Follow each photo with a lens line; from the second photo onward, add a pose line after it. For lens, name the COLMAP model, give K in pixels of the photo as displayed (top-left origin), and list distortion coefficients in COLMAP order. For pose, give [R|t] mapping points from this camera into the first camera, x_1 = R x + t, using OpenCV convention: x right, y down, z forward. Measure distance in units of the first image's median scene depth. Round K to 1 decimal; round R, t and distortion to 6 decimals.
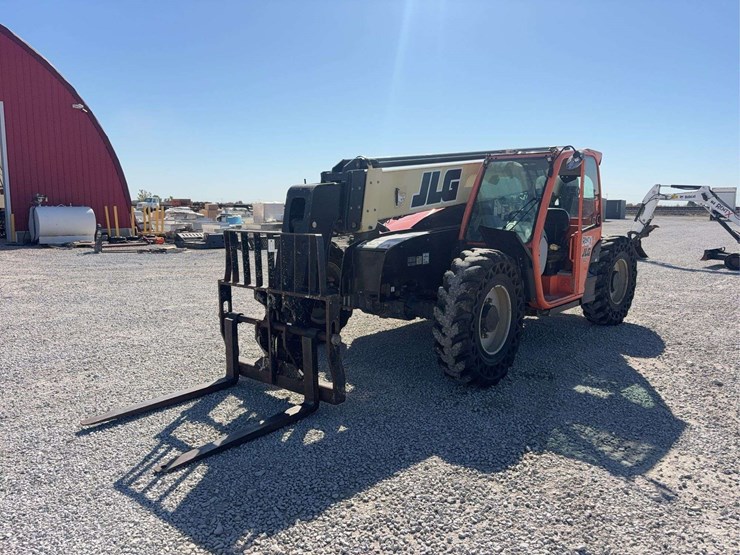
lens RADIAL K [[558.9, 0, 378.2], [0, 558.9, 275.7], [0, 0, 1]] dist [0.047447, -0.053421]
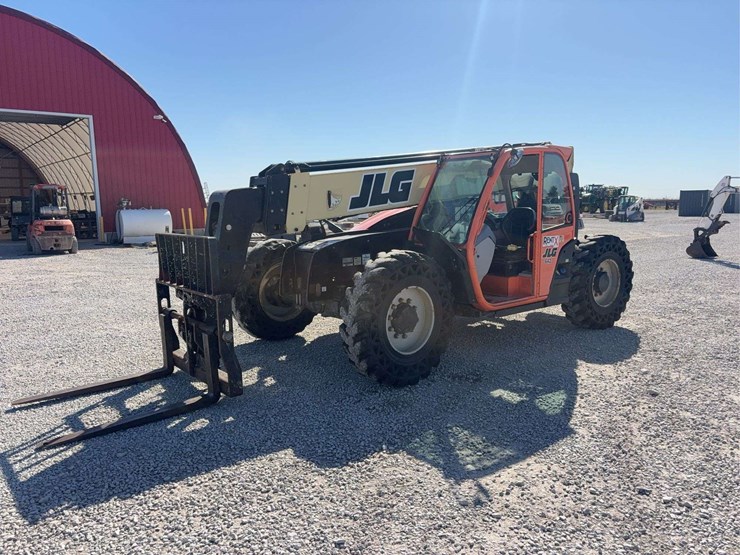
lens RADIAL K [[559.5, 0, 376.3], [0, 559.5, 279.6], [0, 0, 1]] dist [0.026506, -0.009534]
pose [[0.984574, 0.008553, -0.174757, 0.314671], [-0.006628, 0.999911, 0.011597, -0.006280], [0.174841, -0.010260, 0.984543, -0.001118]]
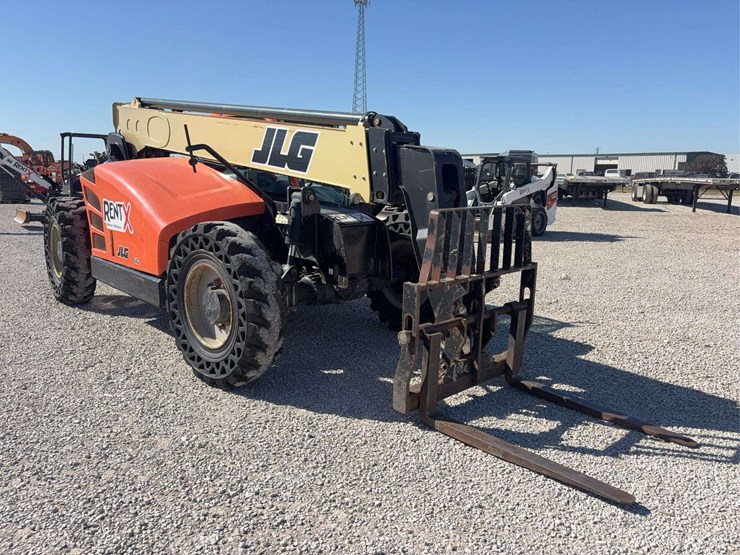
lens RADIAL K [[561.1, 0, 368.2], [0, 561.1, 290.1], [0, 0, 1]] dist [0.019259, 0.000121]
pose [[0.106787, -0.210612, 0.971720, -0.911678], [0.109864, 0.973823, 0.198995, -0.125363], [-0.988194, 0.085507, 0.127130, 0.939245]]
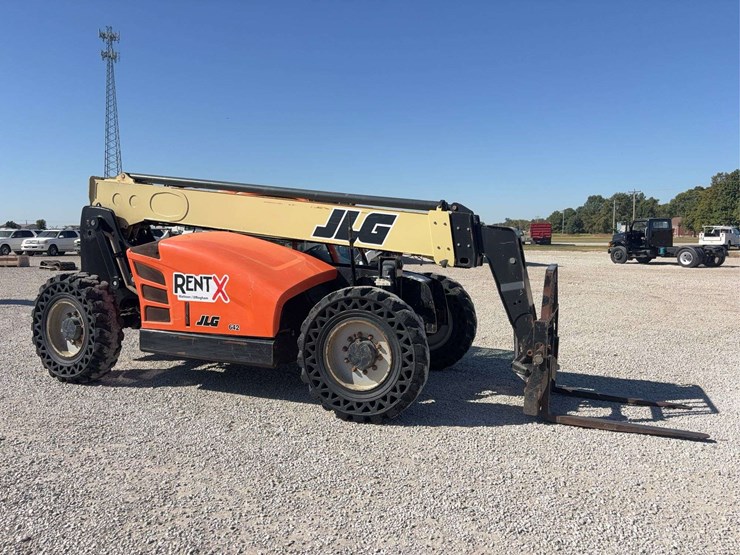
lens RADIAL K [[563.3, 0, 370.0], [0, 563.3, 277.5], [0, 0, 1]] dist [0.052000, -0.002596]
pose [[-0.308235, -0.084755, 0.947527, -1.087669], [0.114453, 0.985485, 0.125382, -0.223800], [-0.944400, 0.147095, -0.294060, 1.519767]]
